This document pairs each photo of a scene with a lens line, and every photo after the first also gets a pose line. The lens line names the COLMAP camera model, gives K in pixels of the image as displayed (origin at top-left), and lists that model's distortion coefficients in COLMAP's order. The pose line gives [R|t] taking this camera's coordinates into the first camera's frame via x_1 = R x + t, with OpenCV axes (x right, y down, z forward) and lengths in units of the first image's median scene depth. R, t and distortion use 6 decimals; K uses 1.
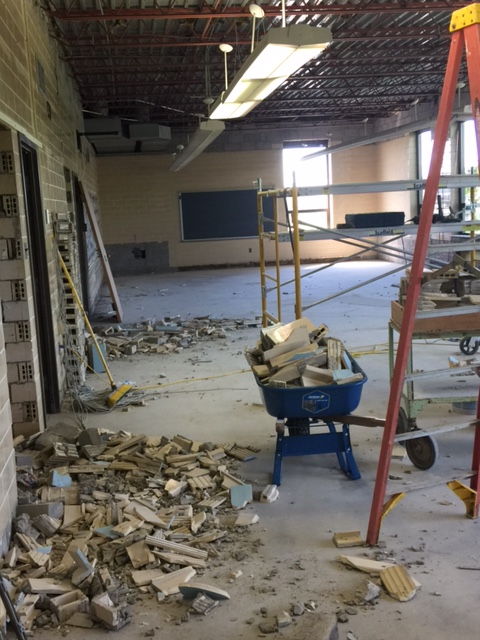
lens RADIAL K [[762.2, 0, 240.0], [0, 762.2, 319.9], [0, 0, 1]] dist [-0.017965, 0.000000]
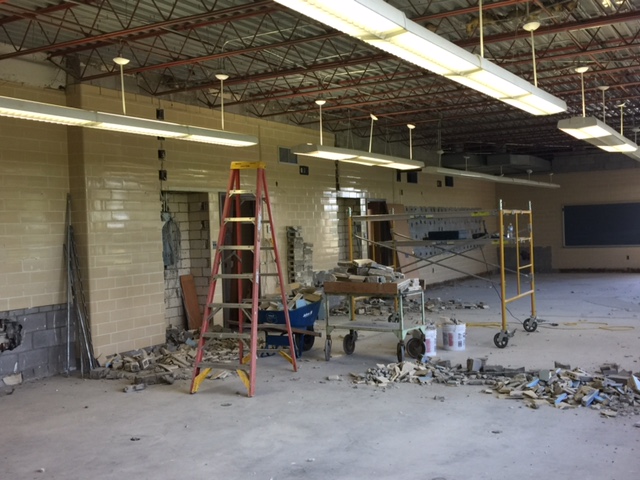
lens RADIAL K [[762.2, 0, 319.9], [0, 762.2, 239.7], [0, 0, 1]] dist [-0.017965, 0.000000]
pose [[0.789465, 0.029095, -0.613106, 0.346653], [-0.093901, 0.992843, -0.073796, 0.006836], [0.606571, 0.115831, 0.786546, -0.148382]]
